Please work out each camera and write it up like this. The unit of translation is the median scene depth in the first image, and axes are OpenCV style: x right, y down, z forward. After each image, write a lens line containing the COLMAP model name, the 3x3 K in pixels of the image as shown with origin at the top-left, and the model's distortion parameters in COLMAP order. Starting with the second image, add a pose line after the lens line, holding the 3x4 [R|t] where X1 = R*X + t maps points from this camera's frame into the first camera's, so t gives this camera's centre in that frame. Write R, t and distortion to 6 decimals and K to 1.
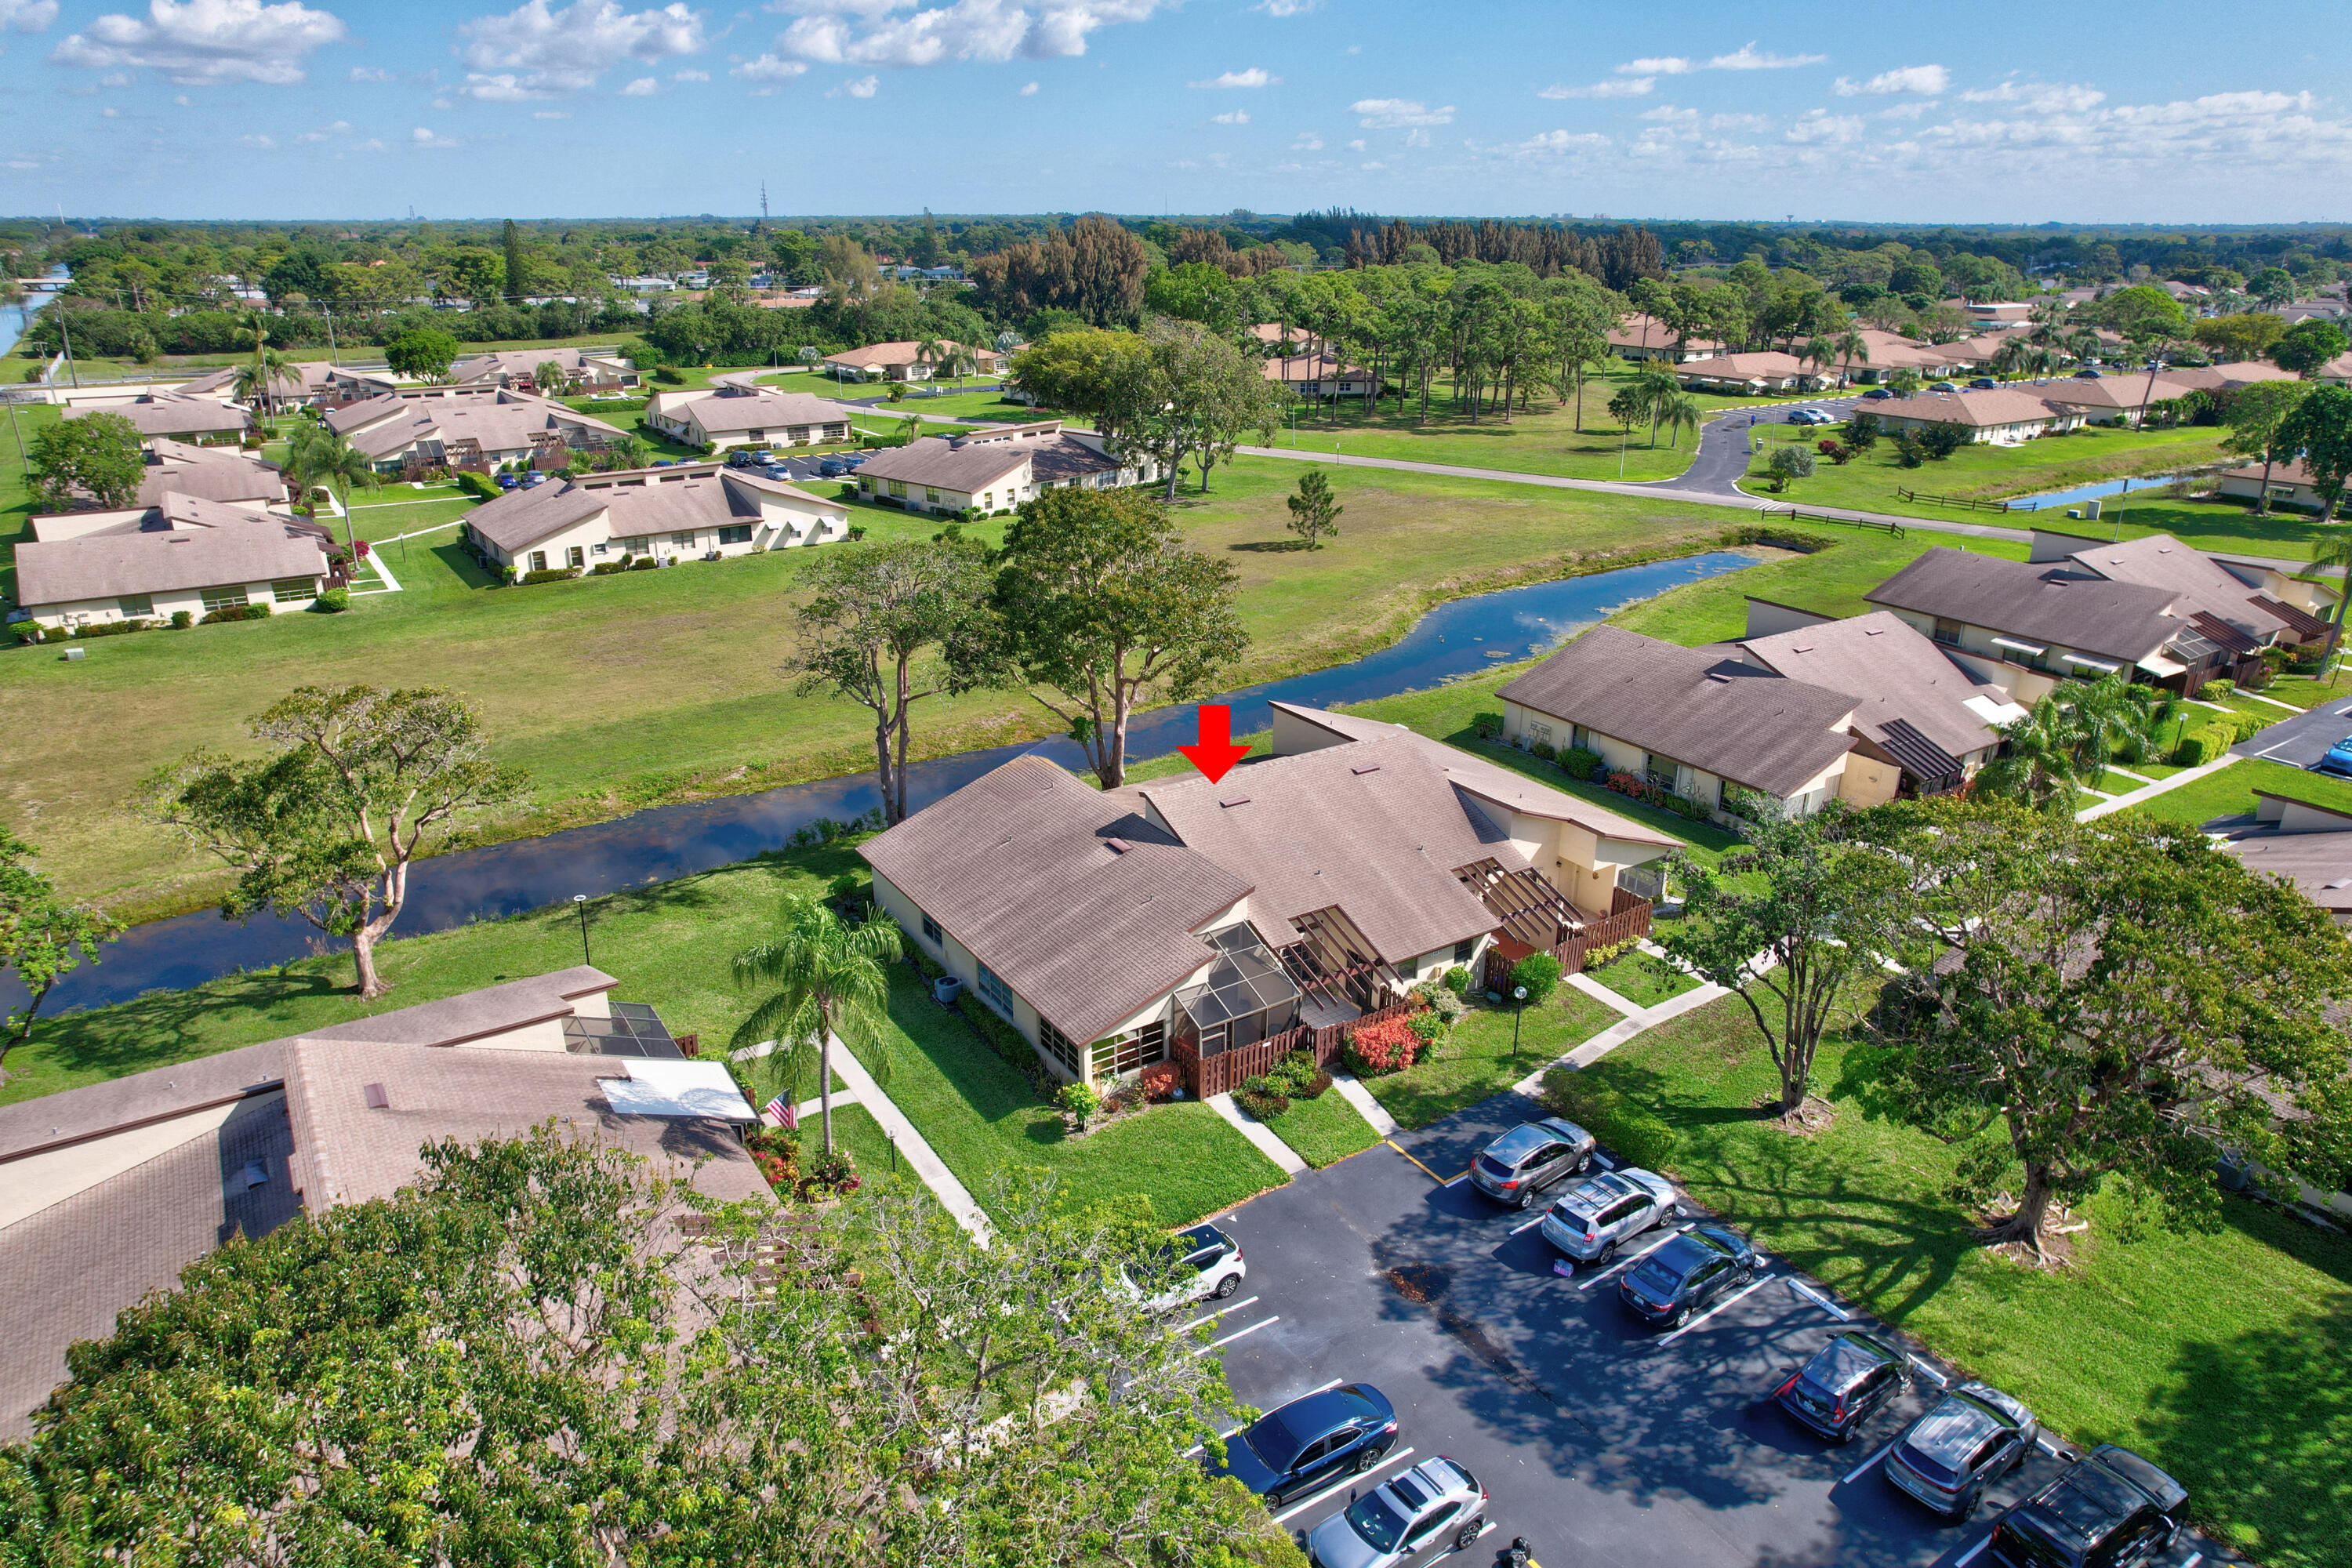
lens RADIAL K [[1500.1, 0, 1189.2], [0, 1500.1, 793.6], [0, 0, 1]] dist [-0.068403, 0.044218]
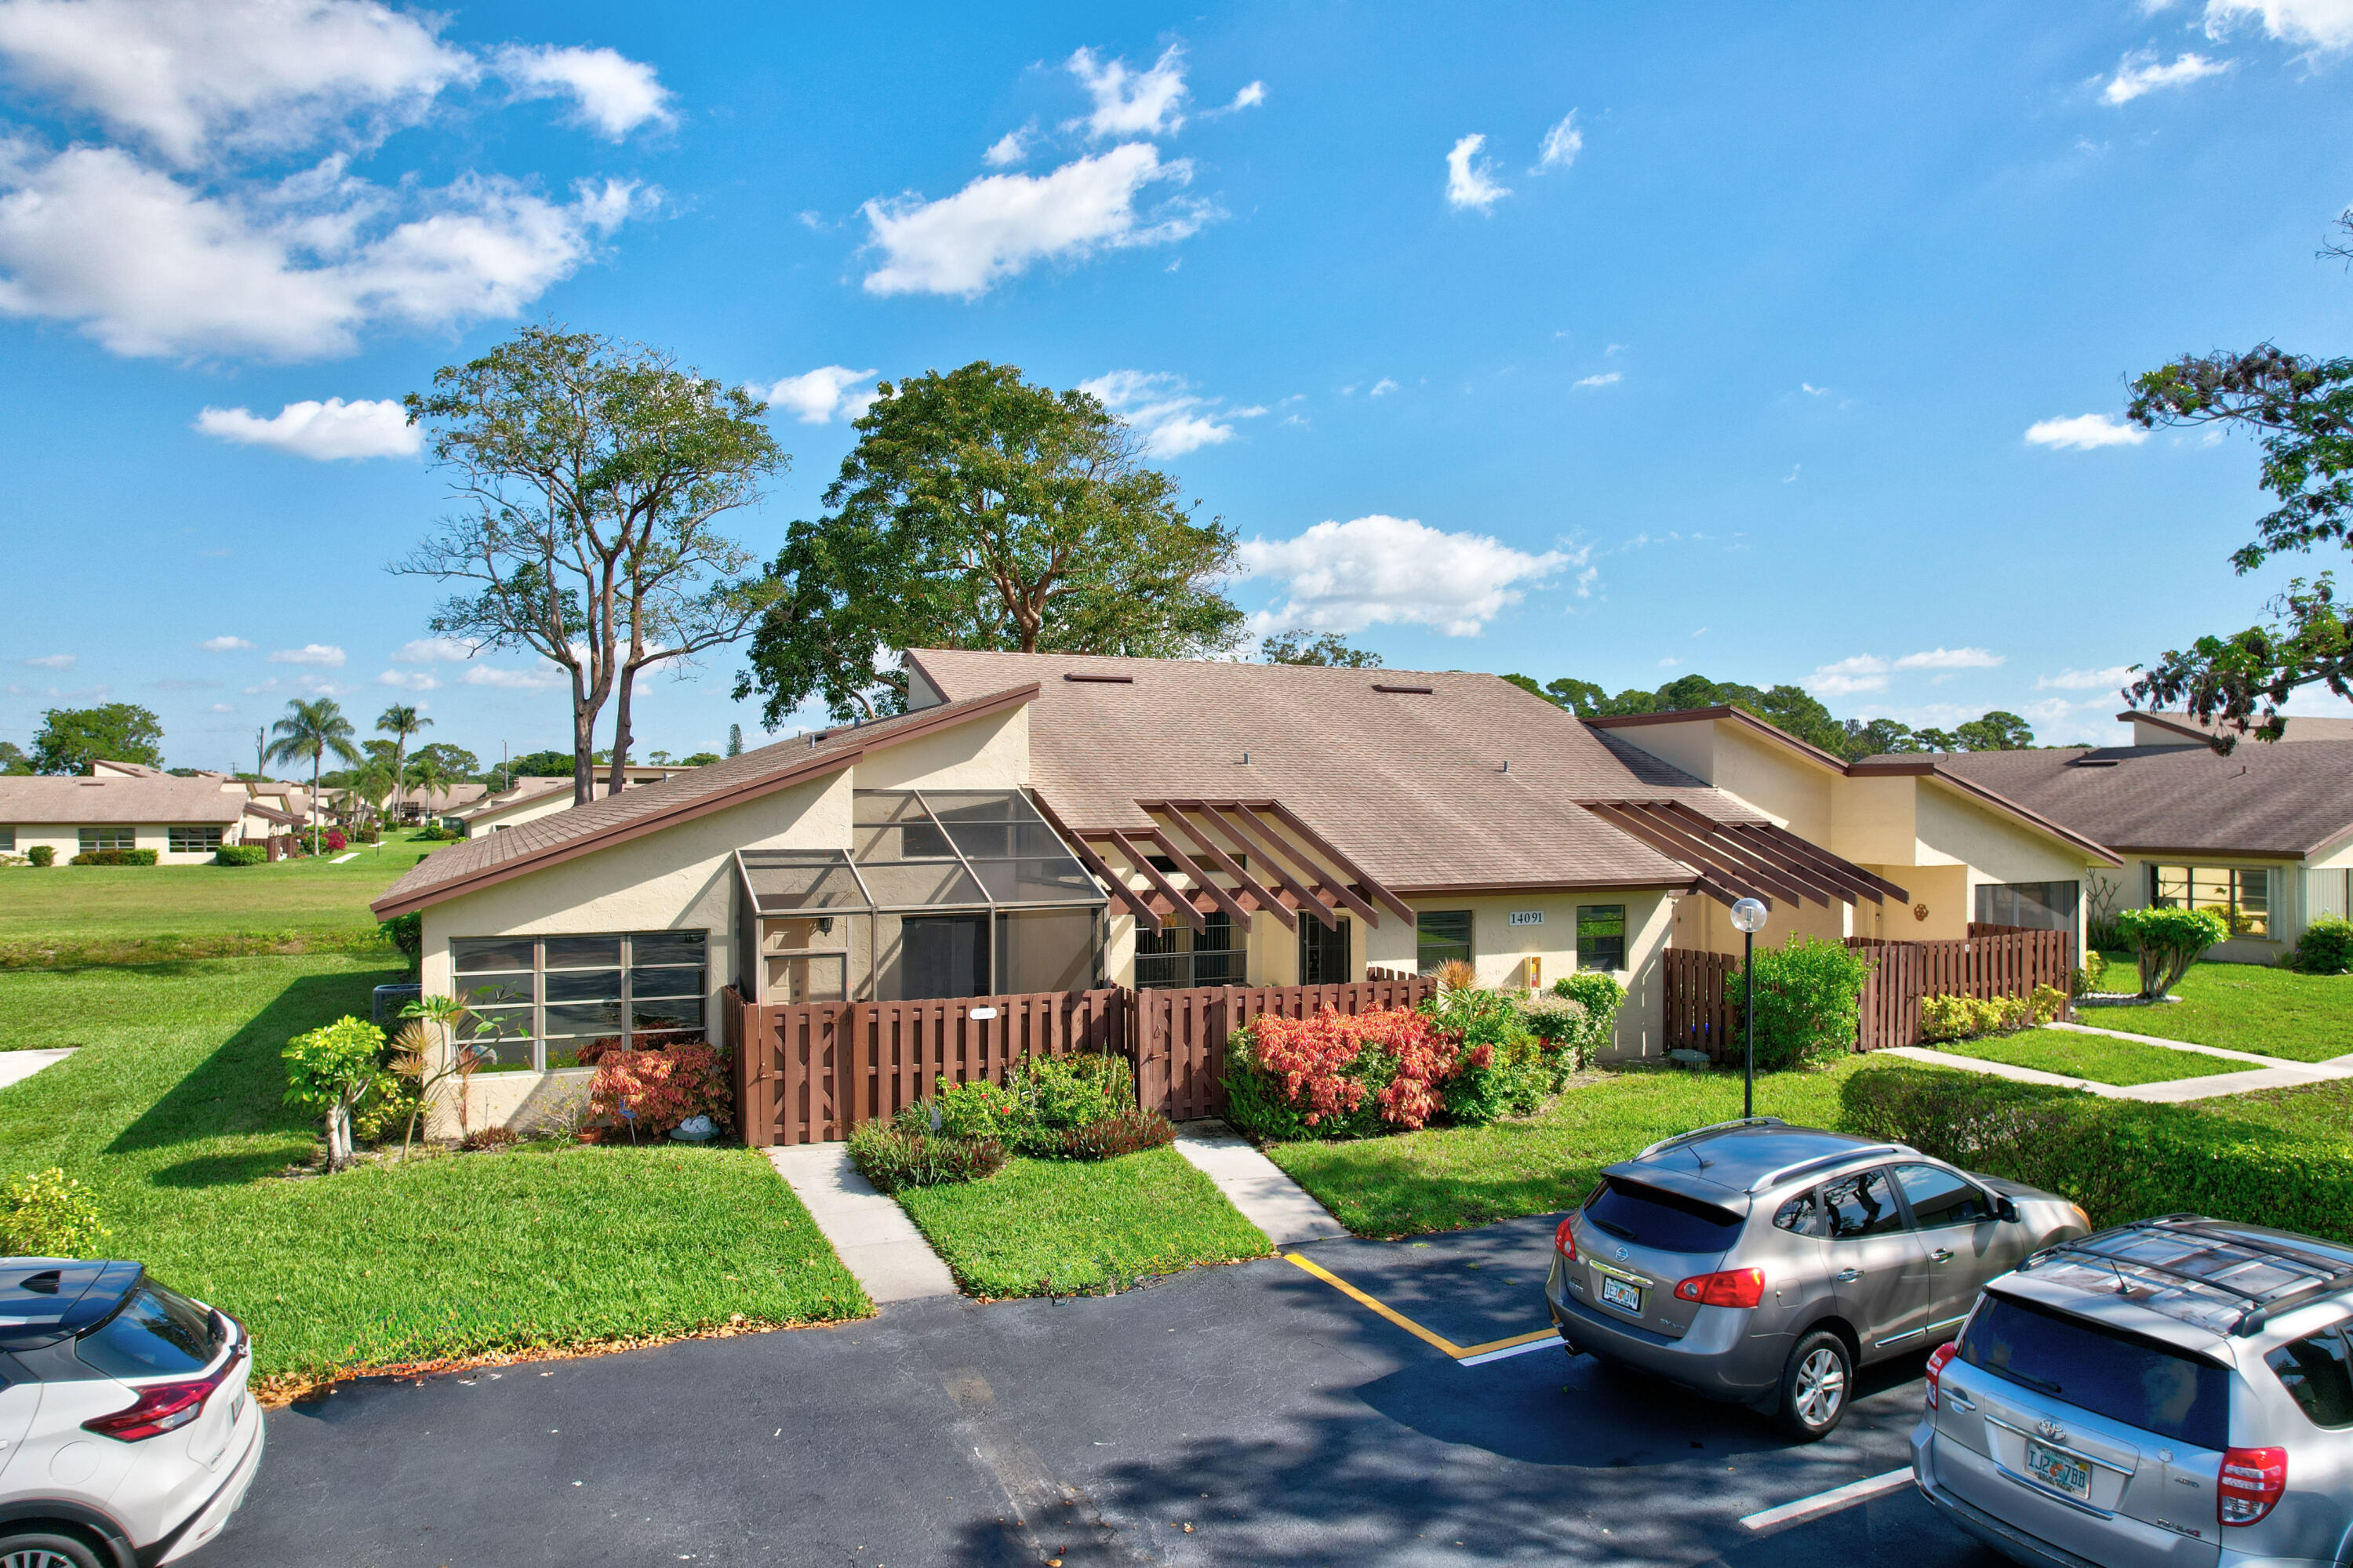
lens RADIAL K [[1500.8, 0, 1189.7], [0, 1500.8, 793.6], [0, 0, 1]] dist [-0.068403, 0.044218]
pose [[0.988393, -0.008134, -0.151703, 0.073783], [-0.048603, 0.929154, -0.366483, 0.119231], [0.143936, 0.369602, 0.917974, 0.329269]]
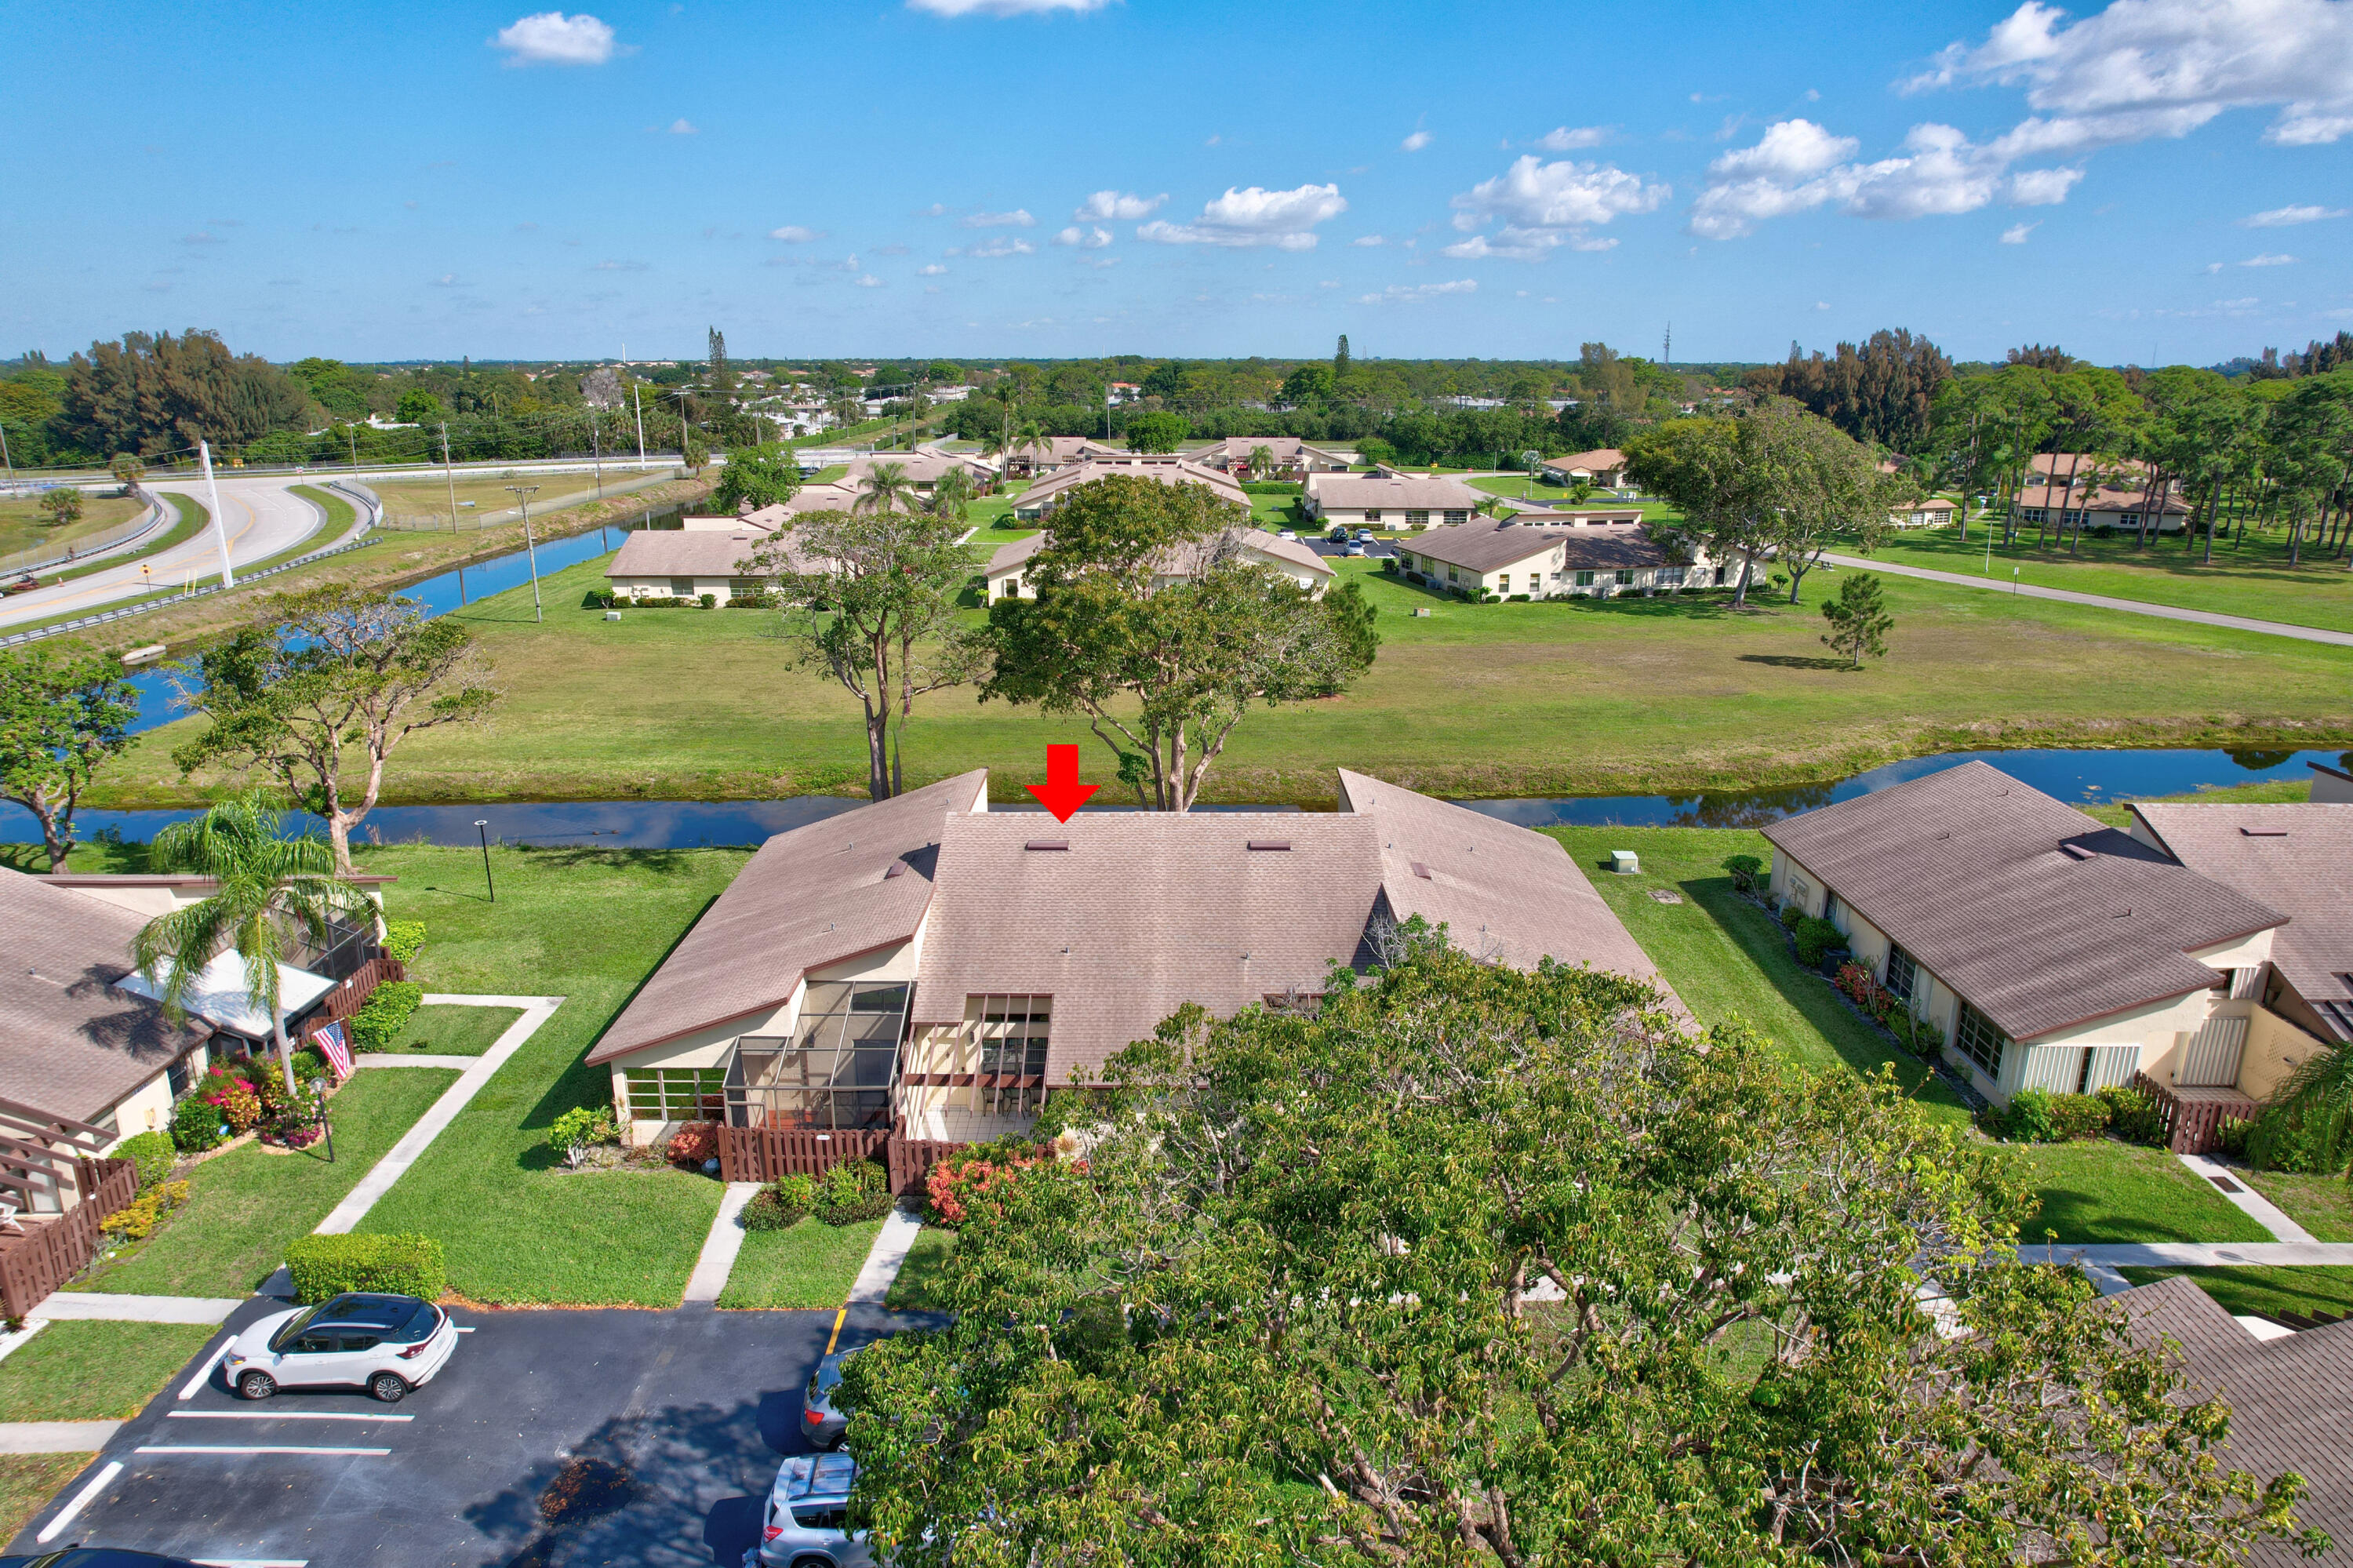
lens RADIAL K [[1500.8, 0, 1189.7], [0, 1500.8, 793.6], [0, 0, 1]] dist [-0.068403, 0.044218]
pose [[0.836084, 0.151449, -0.527283, 0.278097], [-0.198722, 0.979474, -0.033773, -0.005507], [0.511345, 0.133020, 0.849018, 0.215773]]
